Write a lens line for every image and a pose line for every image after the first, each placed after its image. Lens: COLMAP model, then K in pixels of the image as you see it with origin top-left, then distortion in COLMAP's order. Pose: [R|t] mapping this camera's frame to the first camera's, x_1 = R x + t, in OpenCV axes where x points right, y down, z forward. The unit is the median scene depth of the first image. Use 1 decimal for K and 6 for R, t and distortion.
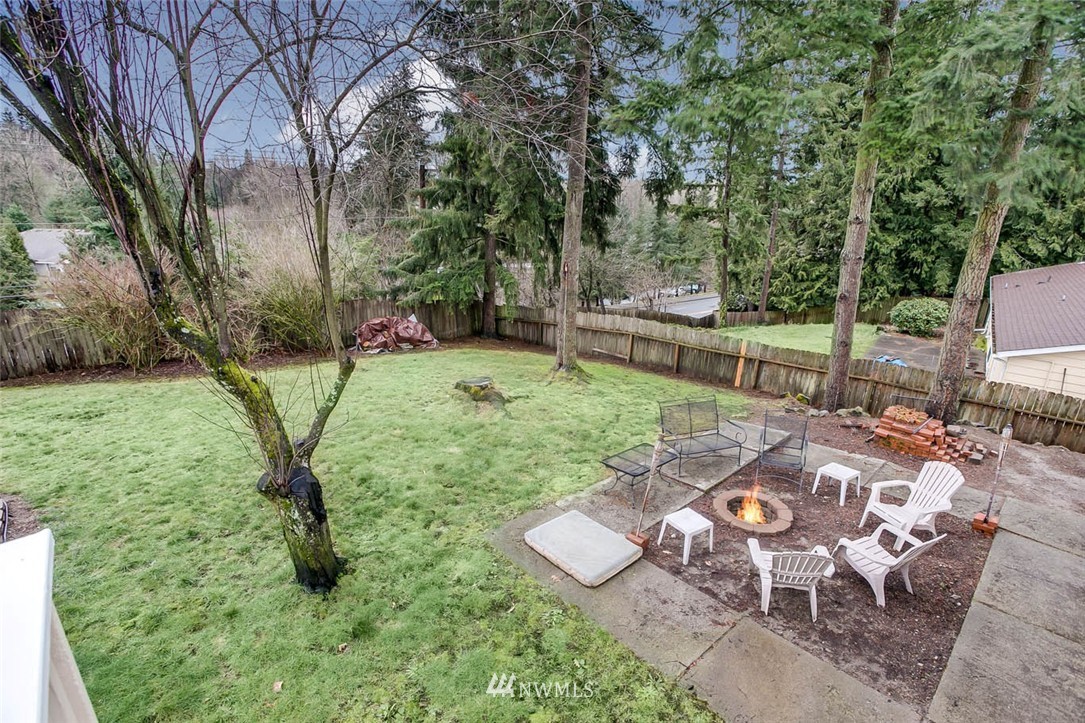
lens RADIAL K [[516.1, 0, 542.5], [0, 516.1, 361.5], [0, 0, 1]] dist [-0.058032, 0.018896]
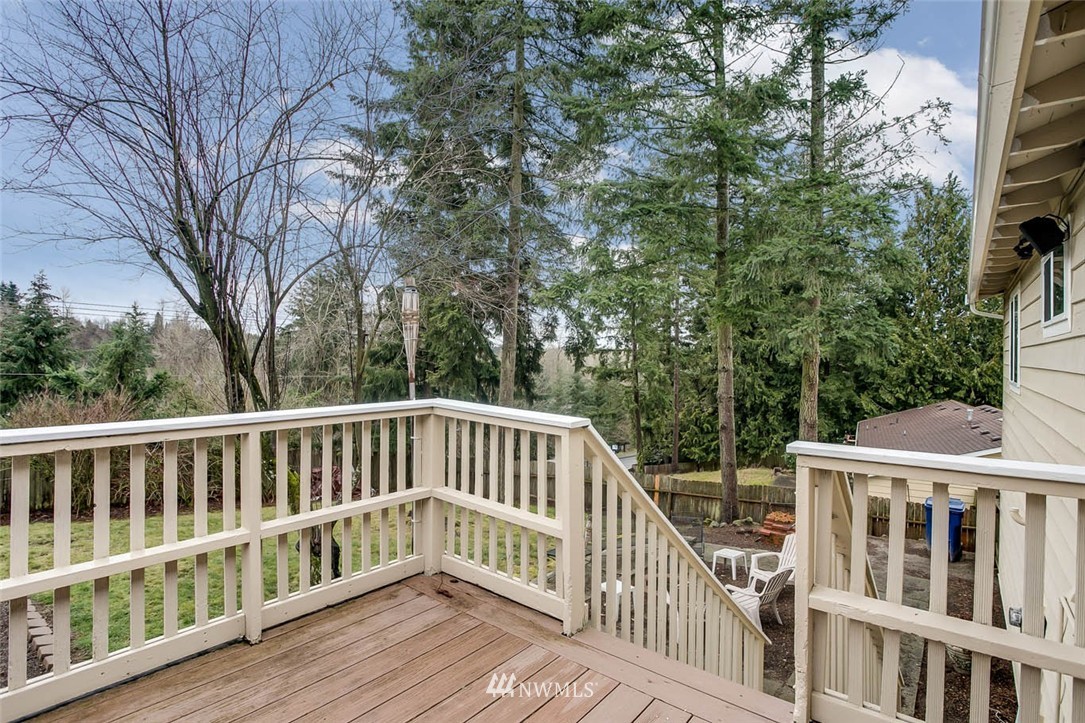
lens RADIAL K [[532.0, 0, 542.5], [0, 532.0, 361.5], [0, 0, 1]] dist [-0.050166, 0.013692]
pose [[0.988453, 0.005043, 0.151446, -0.024418], [0.042337, 0.950453, -0.307972, 0.042618], [-0.145495, 0.310827, 0.939264, -0.096112]]
